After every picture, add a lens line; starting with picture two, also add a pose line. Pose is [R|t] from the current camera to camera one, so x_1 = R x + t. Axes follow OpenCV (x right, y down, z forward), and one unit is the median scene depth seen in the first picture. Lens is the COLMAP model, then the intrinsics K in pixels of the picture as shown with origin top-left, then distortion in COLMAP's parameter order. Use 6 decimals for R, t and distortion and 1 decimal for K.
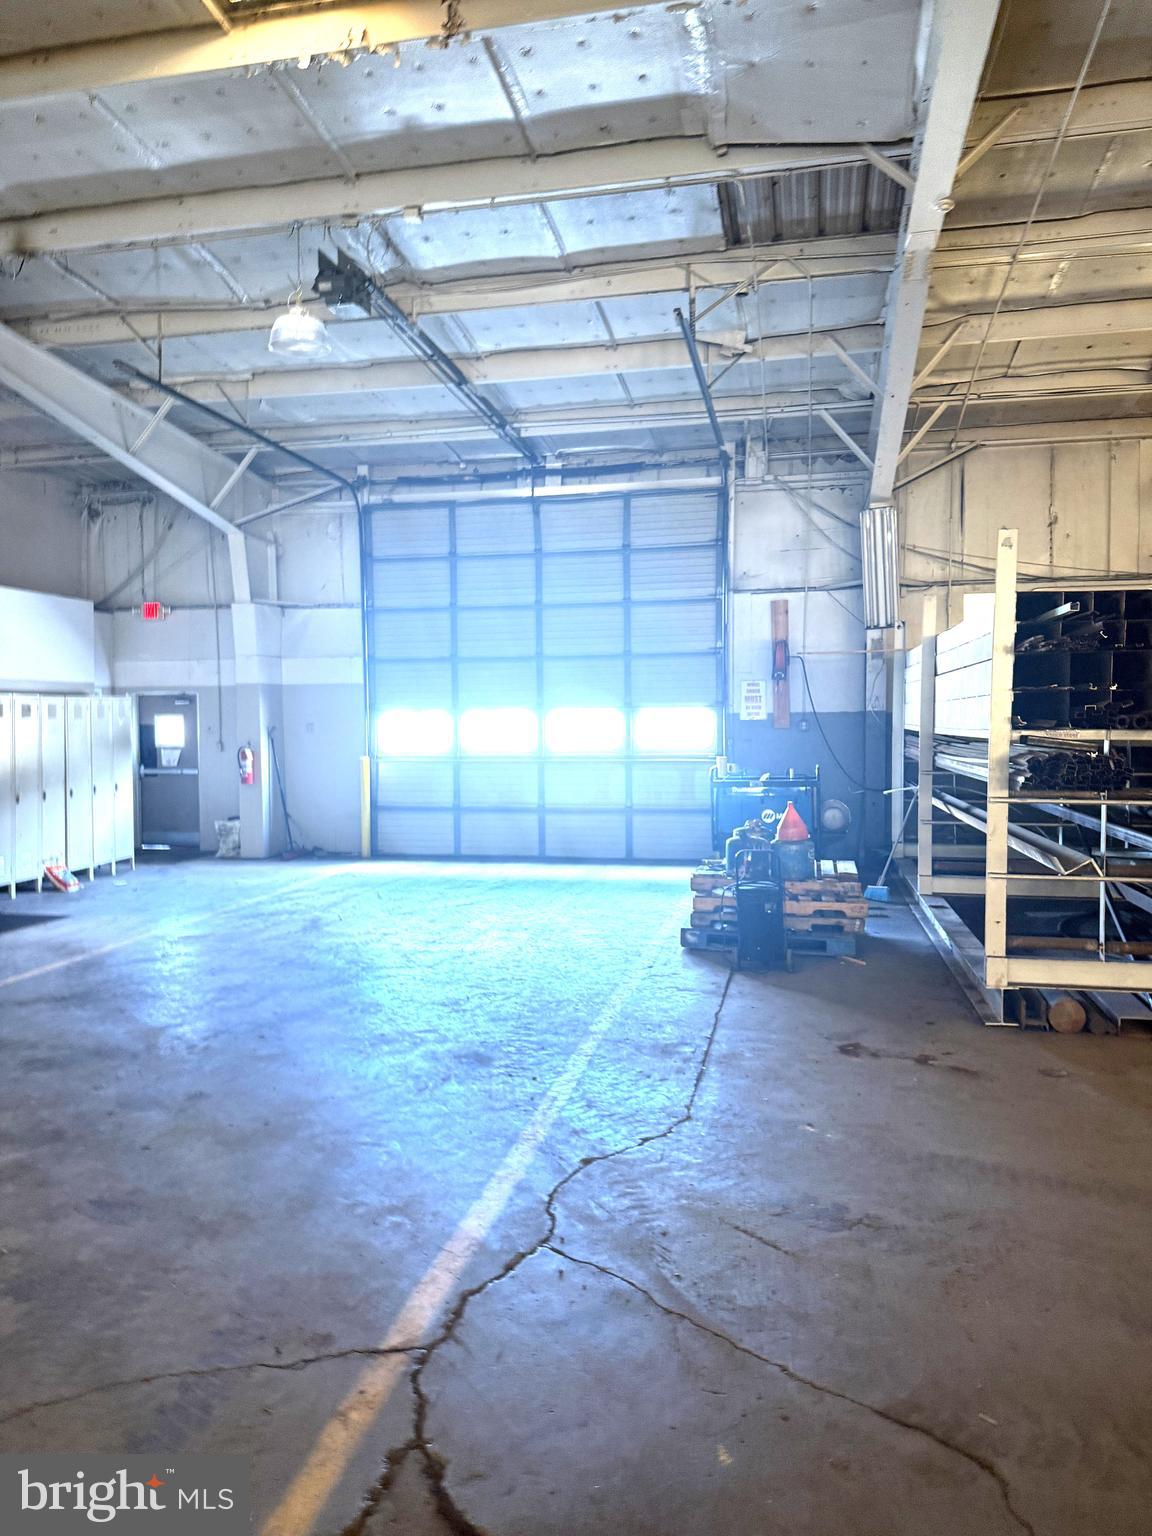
lens RADIAL K [[1080.2, 0, 572.8], [0, 1080.2, 762.2], [0, 0, 1]] dist [0.034946, -0.027410]
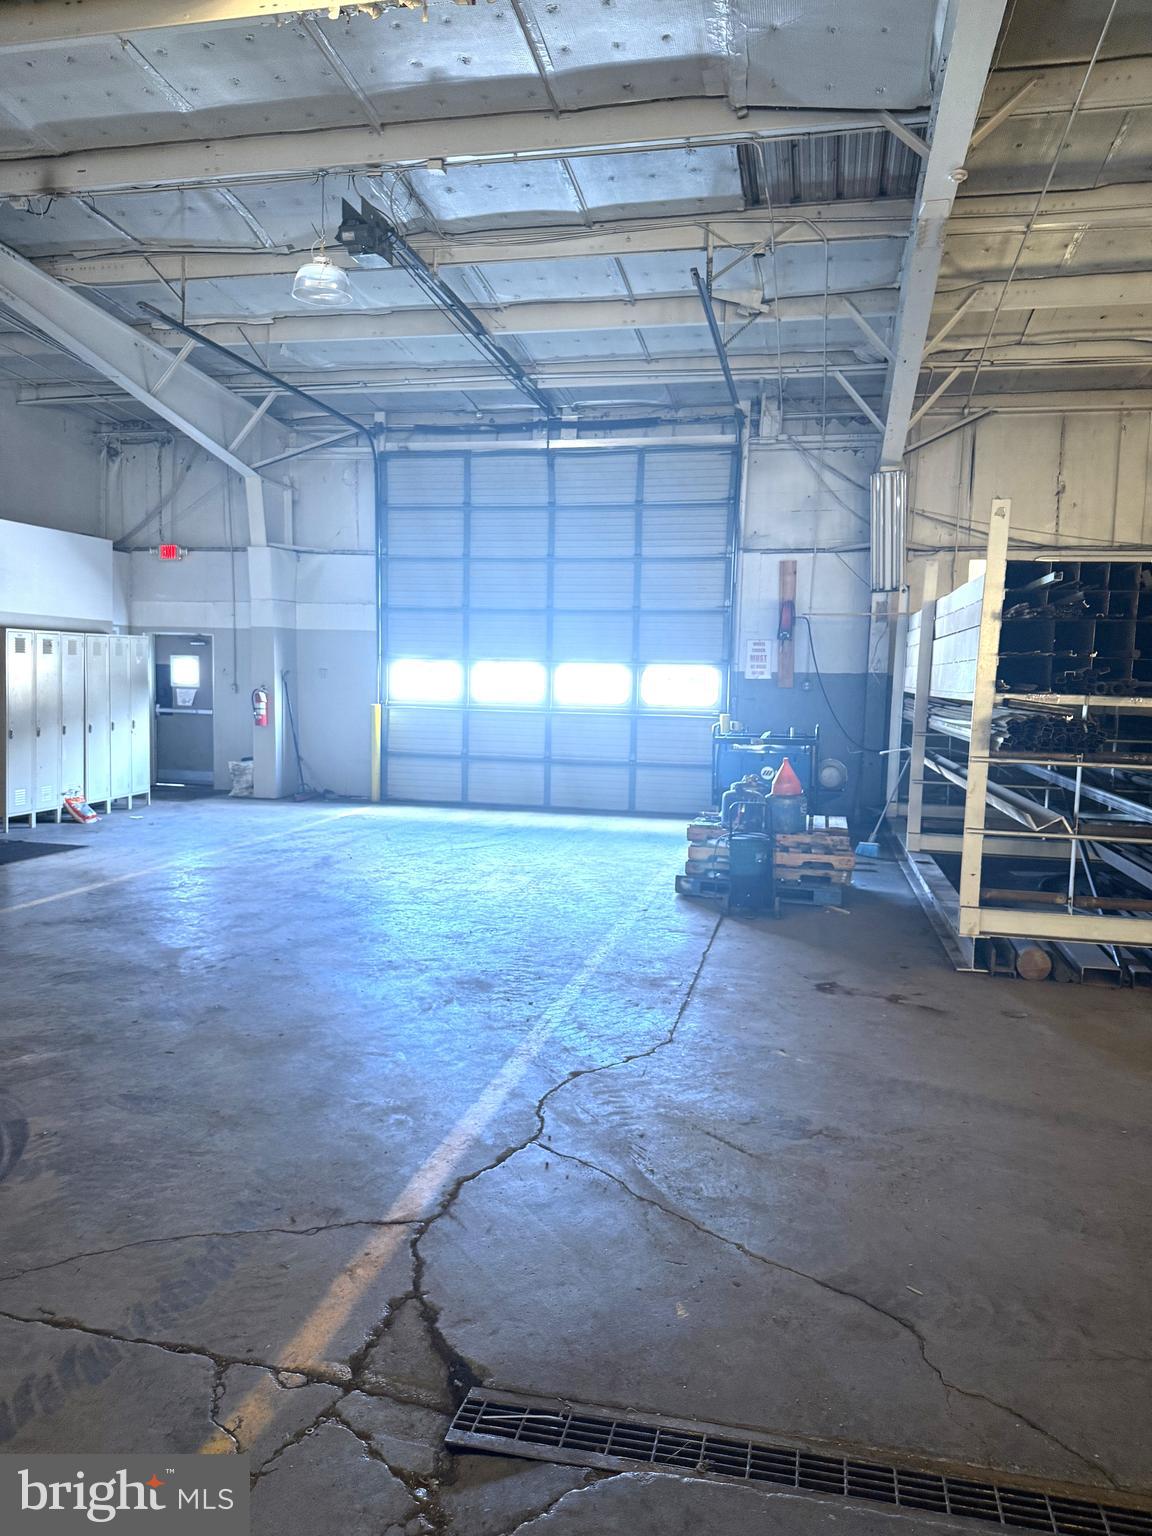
lens RADIAL K [[1080.2, 0, 578.4], [0, 1080.2, 773.2], [0, 0, 1]] dist [0.034946, -0.027410]
pose [[0.999503, 0.031445, -0.002075, 0.005091], [-0.031297, 0.998190, 0.051363, 0.005086], [0.003686, -0.051273, 0.998678, -0.040987]]
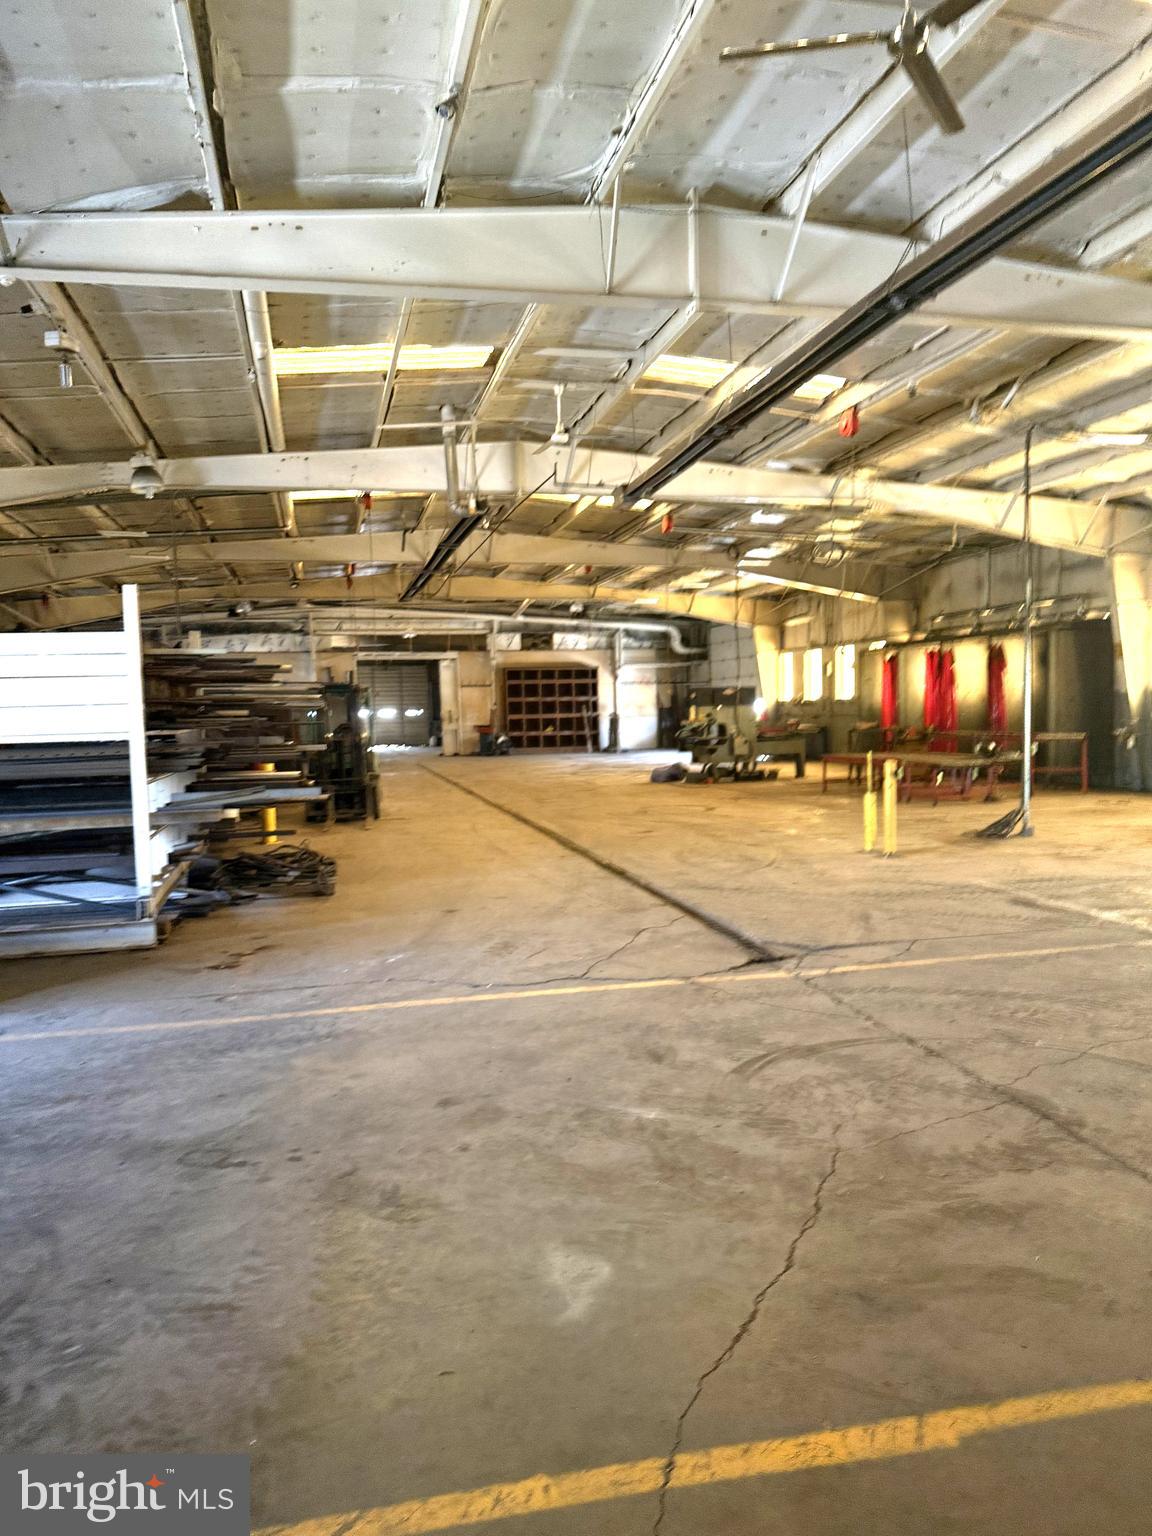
lens RADIAL K [[1080.2, 0, 572.3], [0, 1080.2, 769.4], [0, 0, 1]] dist [0.034946, -0.027410]
pose [[-0.433286, -0.031991, 0.900689, -0.864521], [0.071057, 0.995046, 0.069525, -0.031014], [-0.898451, 0.094124, -0.428866, 0.891359]]
